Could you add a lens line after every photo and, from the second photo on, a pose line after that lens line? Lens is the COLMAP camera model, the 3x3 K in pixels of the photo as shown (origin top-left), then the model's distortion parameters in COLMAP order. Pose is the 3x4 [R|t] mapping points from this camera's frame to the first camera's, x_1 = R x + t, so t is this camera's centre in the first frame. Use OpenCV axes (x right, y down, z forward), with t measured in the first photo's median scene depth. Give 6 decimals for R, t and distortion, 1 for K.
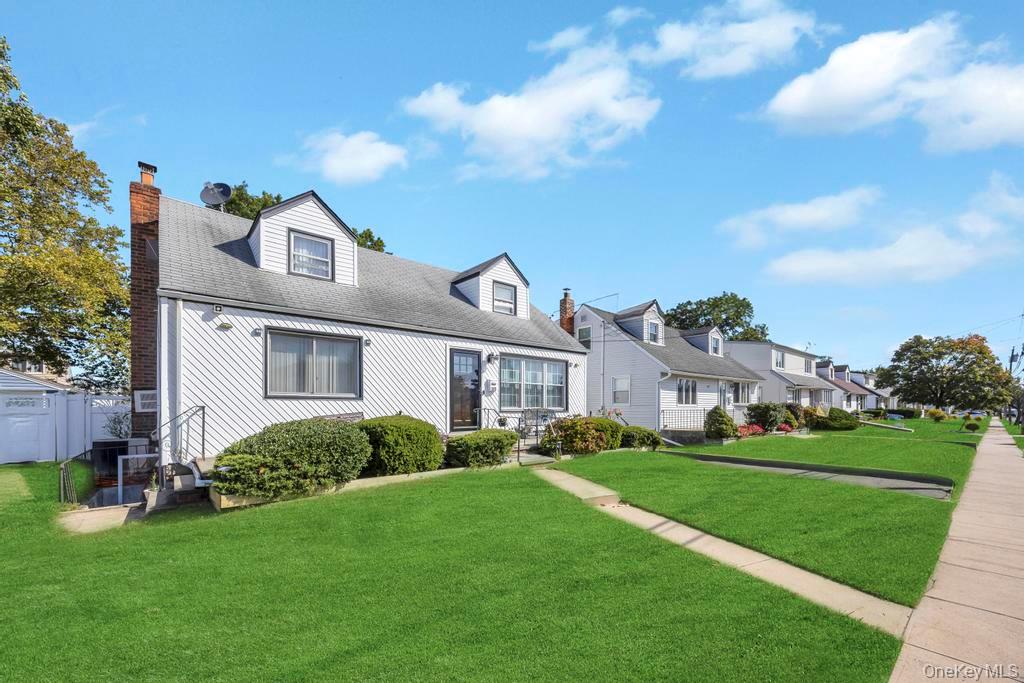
lens RADIAL K [[422.8, 0, 514.6], [0, 422.8, 408.7], [0, 0, 1]] dist [0.000471, 0.000103]
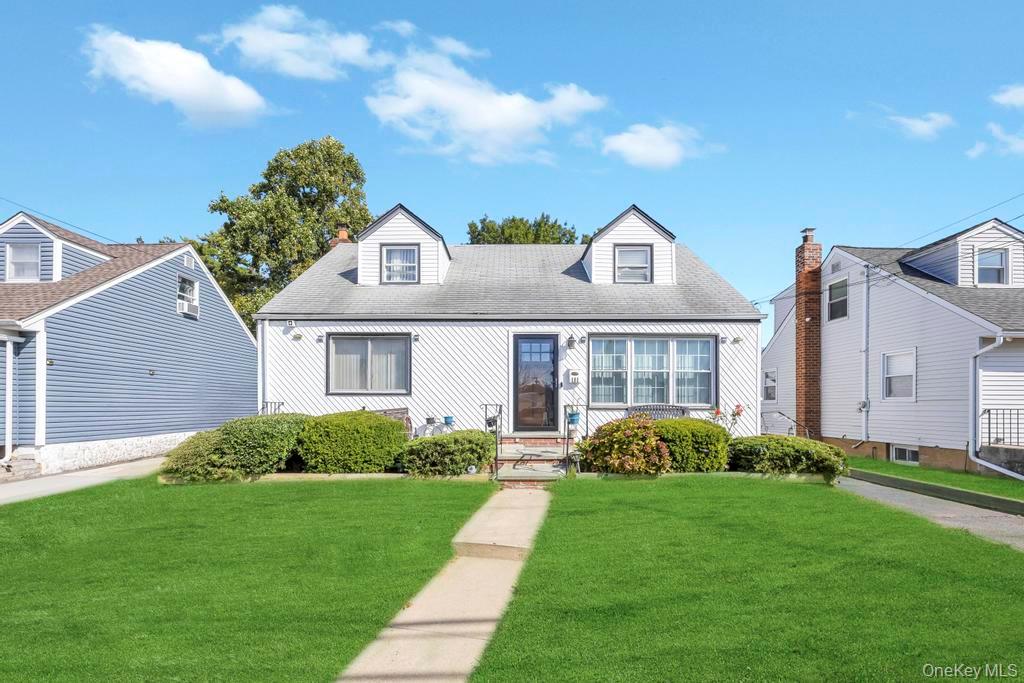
lens RADIAL K [[414.0, 0, 511.5], [0, 414.0, 405.8], [0, 0, 1]] dist [-0.004017, -0.000103]
pose [[0.746781, 0.003300, -0.665061, 0.413794], [-0.003593, 0.999993, 0.000928, 0.001625], [0.665060, 0.001696, 0.746788, 0.371084]]
